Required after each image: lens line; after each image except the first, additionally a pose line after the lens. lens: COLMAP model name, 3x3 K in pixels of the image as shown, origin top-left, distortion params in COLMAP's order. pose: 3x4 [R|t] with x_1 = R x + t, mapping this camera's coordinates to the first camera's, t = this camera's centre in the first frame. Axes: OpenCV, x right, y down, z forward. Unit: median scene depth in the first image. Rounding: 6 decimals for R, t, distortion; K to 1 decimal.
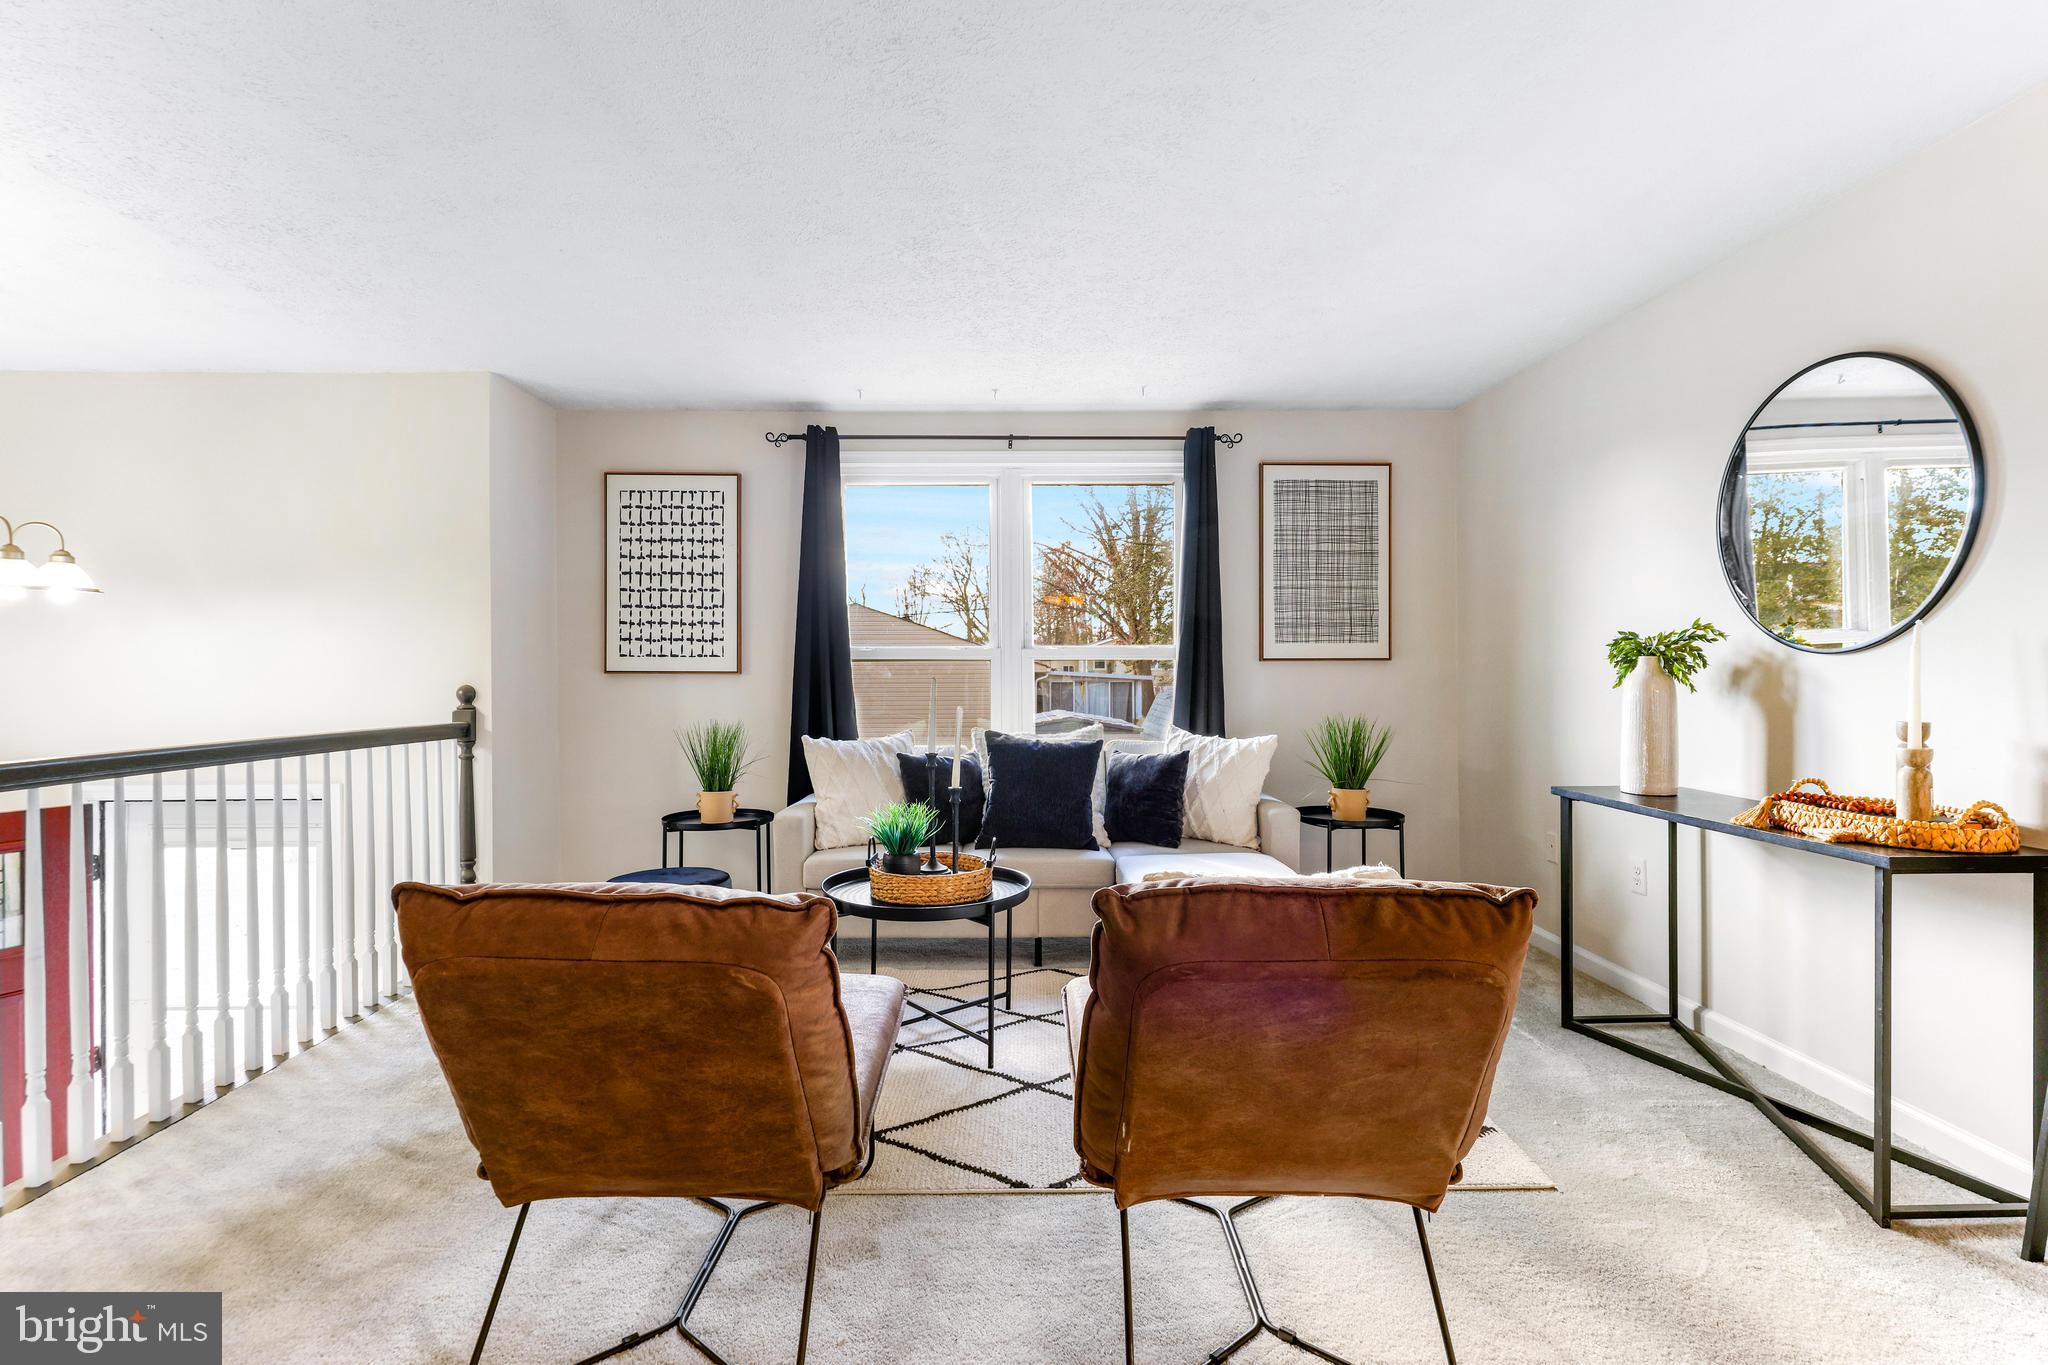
lens RADIAL K [[953.4, 0, 1018.8], [0, 953.4, 676.2], [0, 0, 1]] dist [0.001039, 0.000480]
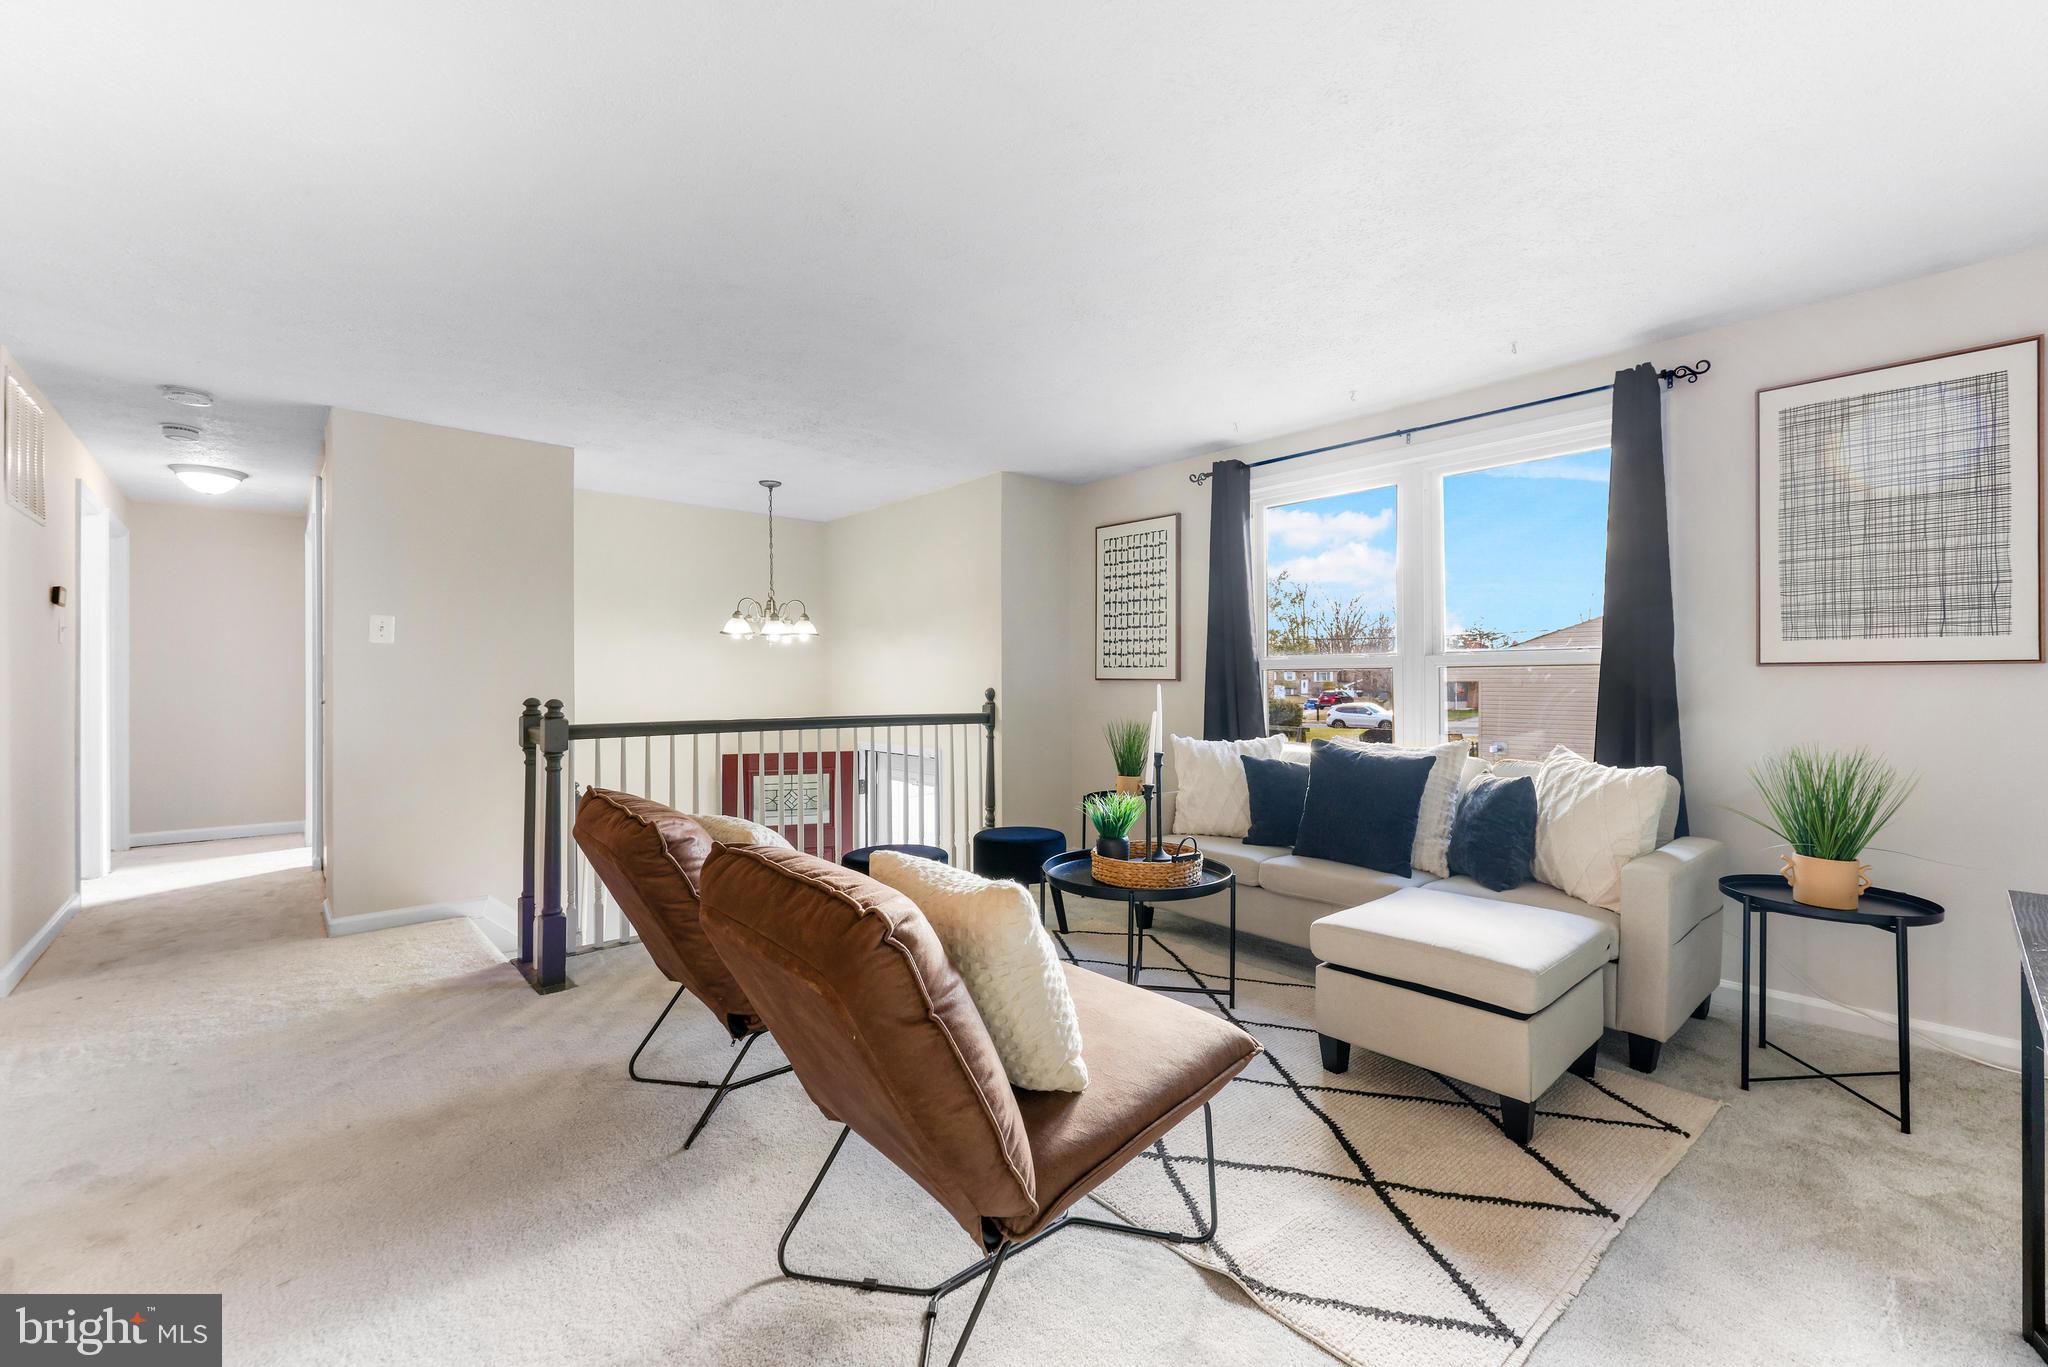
lens RADIAL K [[830.3, 0, 1026.1], [0, 830.3, 676.8], [0, 0, 1]] dist [-0.002483, 0.001412]
pose [[0.654480, 0.000473, -0.756080, 0.370544], [-0.007857, 0.999950, -0.006175, 0.000301], [0.756039, 0.009981, 0.654451, 0.177340]]
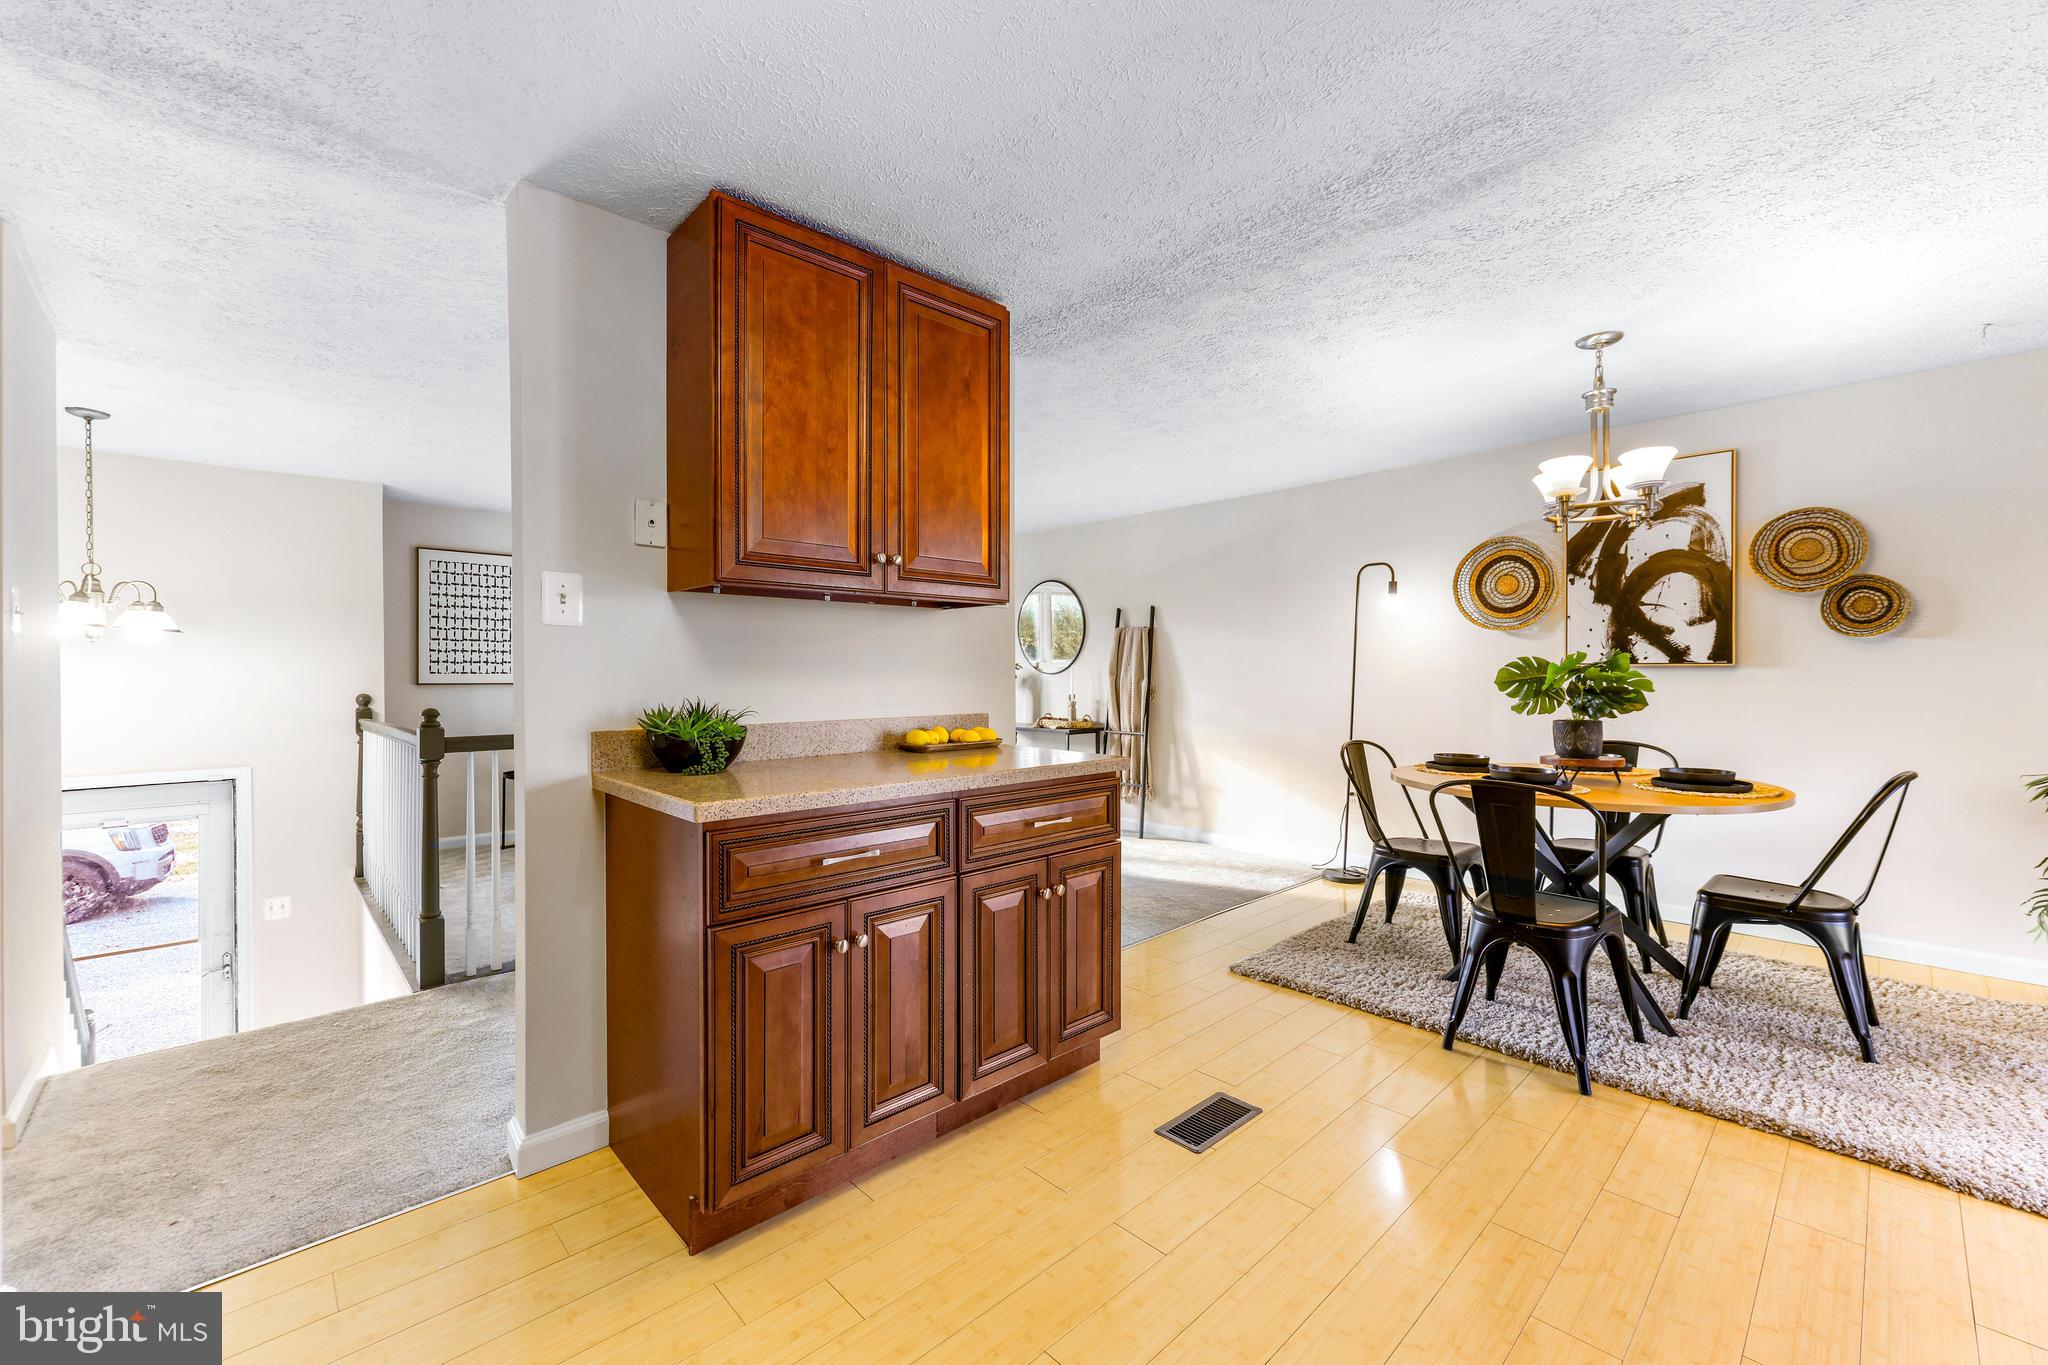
lens RADIAL K [[830.3, 0, 1019.6], [0, 830.3, 682.9], [0, 0, 1]] dist [-0.002483, 0.001412]
pose [[0.748895, -0.007083, 0.662651, -0.584503], [0.009402, 0.999956, 0.000063, 0.002120], [-0.662622, 0.006183, 0.748928, -0.551241]]
